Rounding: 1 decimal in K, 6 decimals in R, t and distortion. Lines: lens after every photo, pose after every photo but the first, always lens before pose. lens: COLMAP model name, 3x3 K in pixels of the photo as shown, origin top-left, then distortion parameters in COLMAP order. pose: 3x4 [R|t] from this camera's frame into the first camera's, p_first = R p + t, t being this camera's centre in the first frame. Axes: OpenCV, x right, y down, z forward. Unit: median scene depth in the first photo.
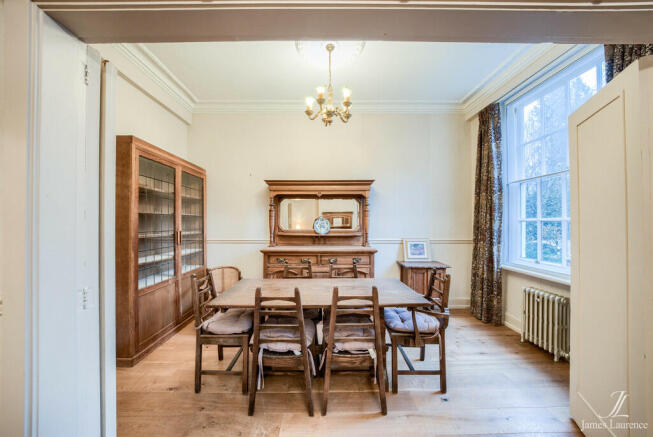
lens RADIAL K [[231.4, 0, 333.0], [0, 231.4, 221.3], [0, 0, 1]] dist [-0.000306, -0.000001]
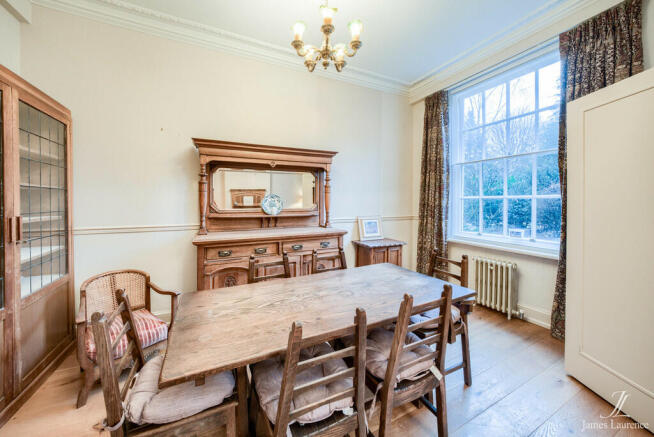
lens RADIAL K [[225.4, 0, 328.2], [0, 225.4, 201.5], [0, 0, 1]] dist [-0.001076, 0.000020]
pose [[0.909794, -0.002337, 0.415054, -0.223954], [-0.000706, 0.999974, 0.007180, 0.004819], [-0.415060, -0.006826, 0.909768, 0.242430]]
